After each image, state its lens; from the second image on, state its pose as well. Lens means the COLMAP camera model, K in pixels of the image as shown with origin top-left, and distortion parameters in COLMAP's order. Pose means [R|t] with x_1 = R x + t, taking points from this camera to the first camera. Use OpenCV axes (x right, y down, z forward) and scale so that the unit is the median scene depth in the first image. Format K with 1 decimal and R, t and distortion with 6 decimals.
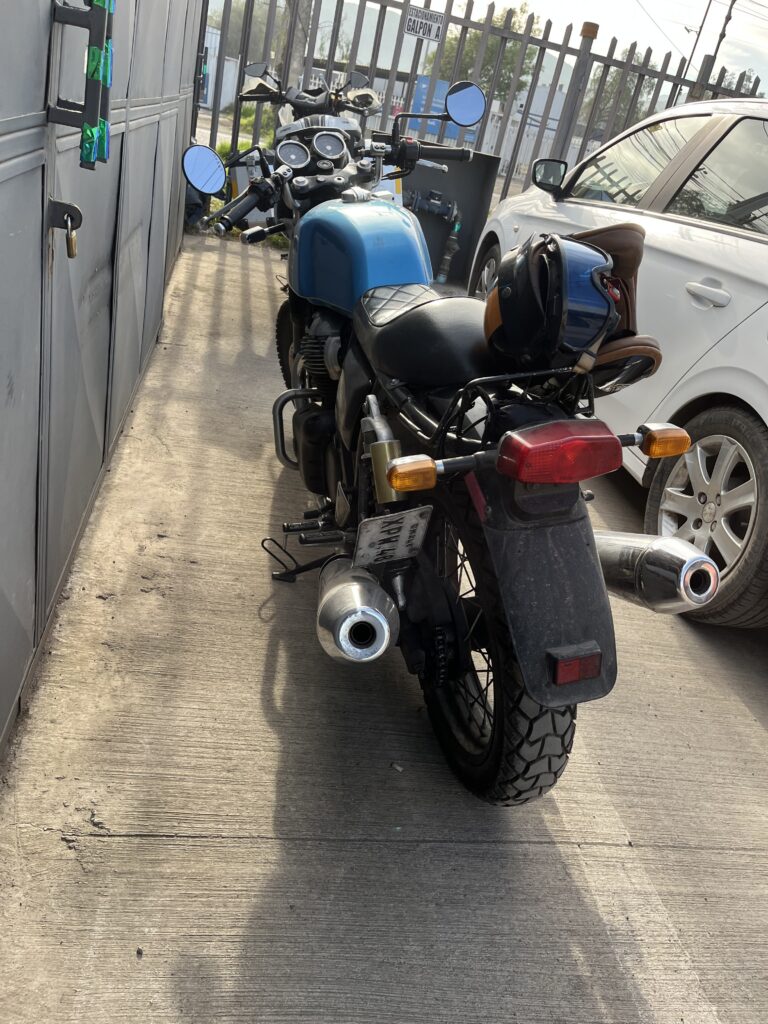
lens RADIAL K [[775.0, 0, 367.4], [0, 775.0, 511.8], [0, 0, 1]] dist [0.064357, -0.094785]
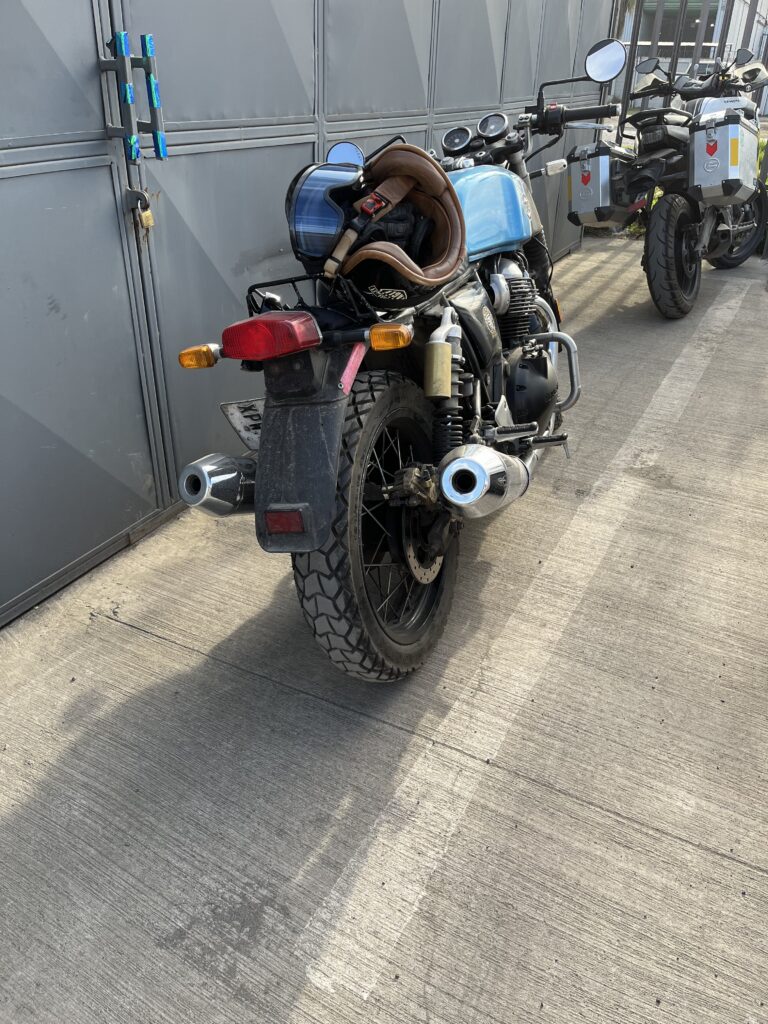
lens RADIAL K [[775.0, 0, 394.3], [0, 775.0, 518.7], [0, 0, 1]] dist [0.064357, -0.094785]
pose [[0.809931, 0.126041, -0.572822, 0.877476], [-0.136880, 0.990288, 0.024359, 0.115135], [0.570329, 0.058679, 0.819318, 0.087267]]
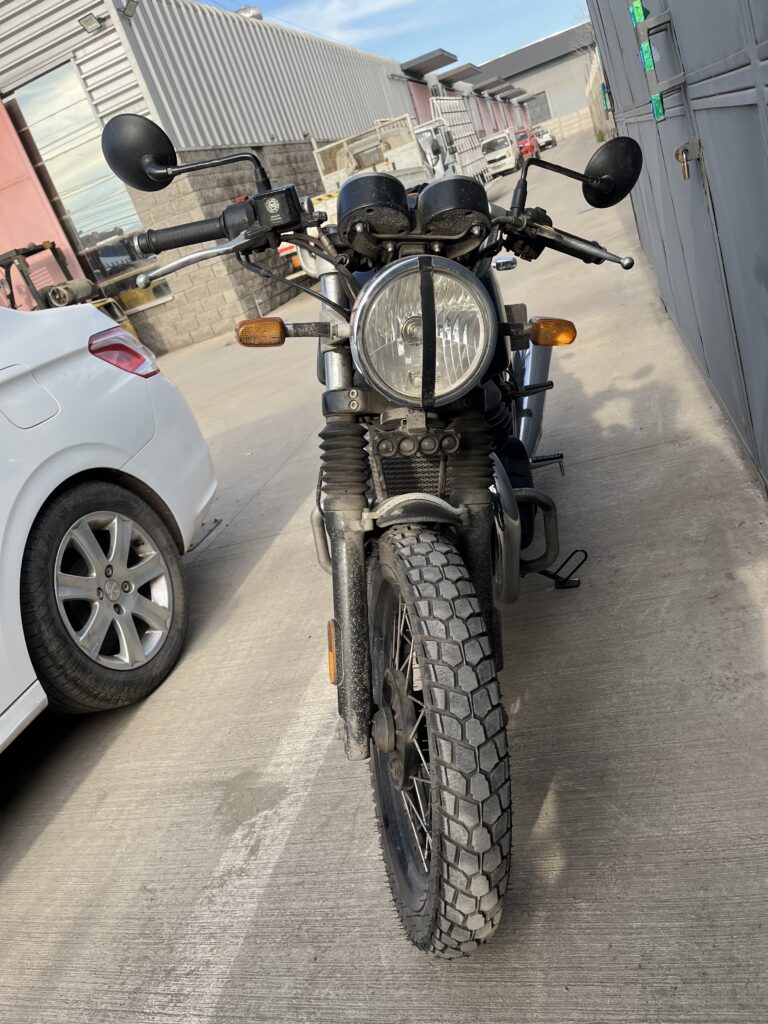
lens RADIAL K [[775.0, 0, 385.0], [0, 775.0, 510.1], [0, 0, 1]] dist [0.064357, -0.094785]
pose [[-0.923589, -0.030351, 0.382181, -0.402962], [0.290540, 0.594993, 0.749379, -1.172744], [-0.250140, 0.803157, -0.540711, 2.326196]]
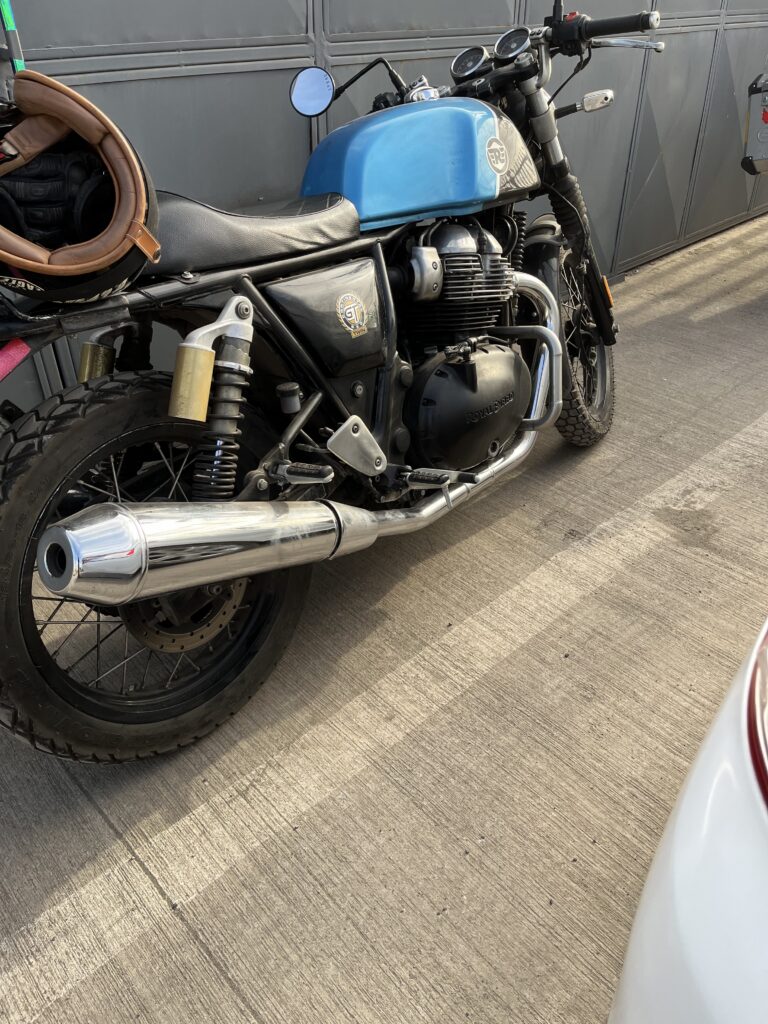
lens RADIAL K [[775.0, 0, 399.7], [0, 775.0, 509.6], [0, 0, 1]] dist [0.064357, -0.094785]
pose [[0.579123, 0.272653, -0.768294, 1.074582], [-0.257162, 0.955396, 0.145209, -0.136890], [0.773617, 0.113483, 0.623408, 0.723528]]
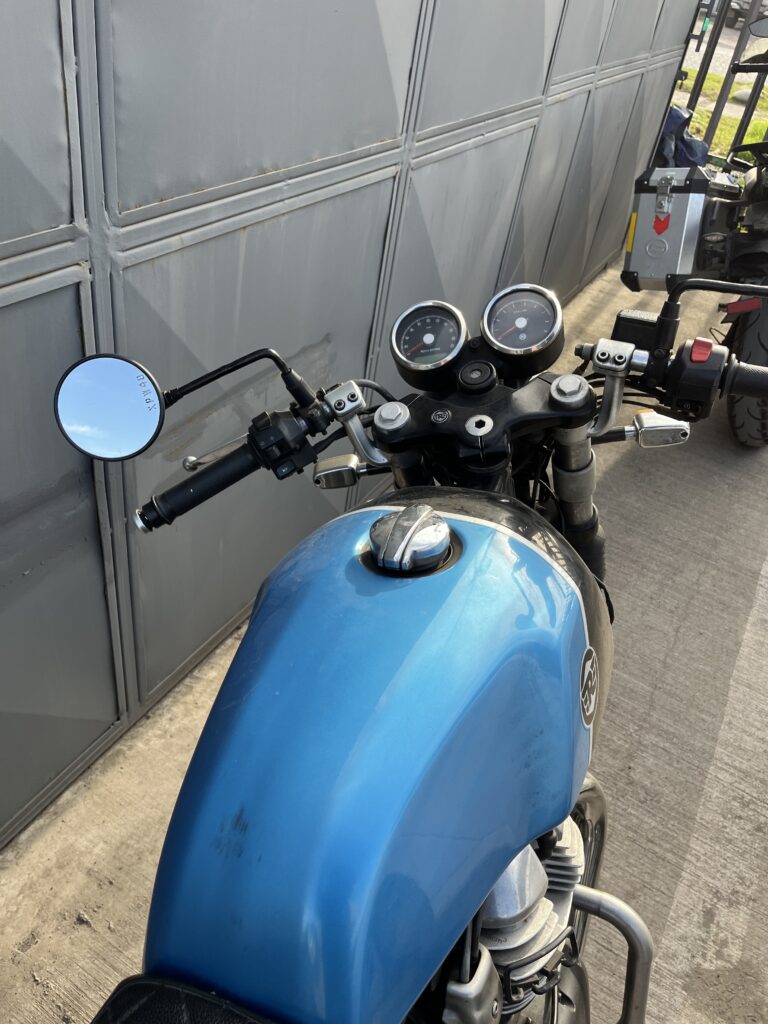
lens RADIAL K [[775.0, 0, 381.5], [0, 775.0, 504.3], [0, 0, 1]] dist [0.064357, -0.094785]
pose [[0.796157, 0.294486, -0.528594, 0.231871], [-0.255606, 0.955490, 0.147327, -0.681423], [0.548452, 0.017817, 0.835992, 0.988461]]
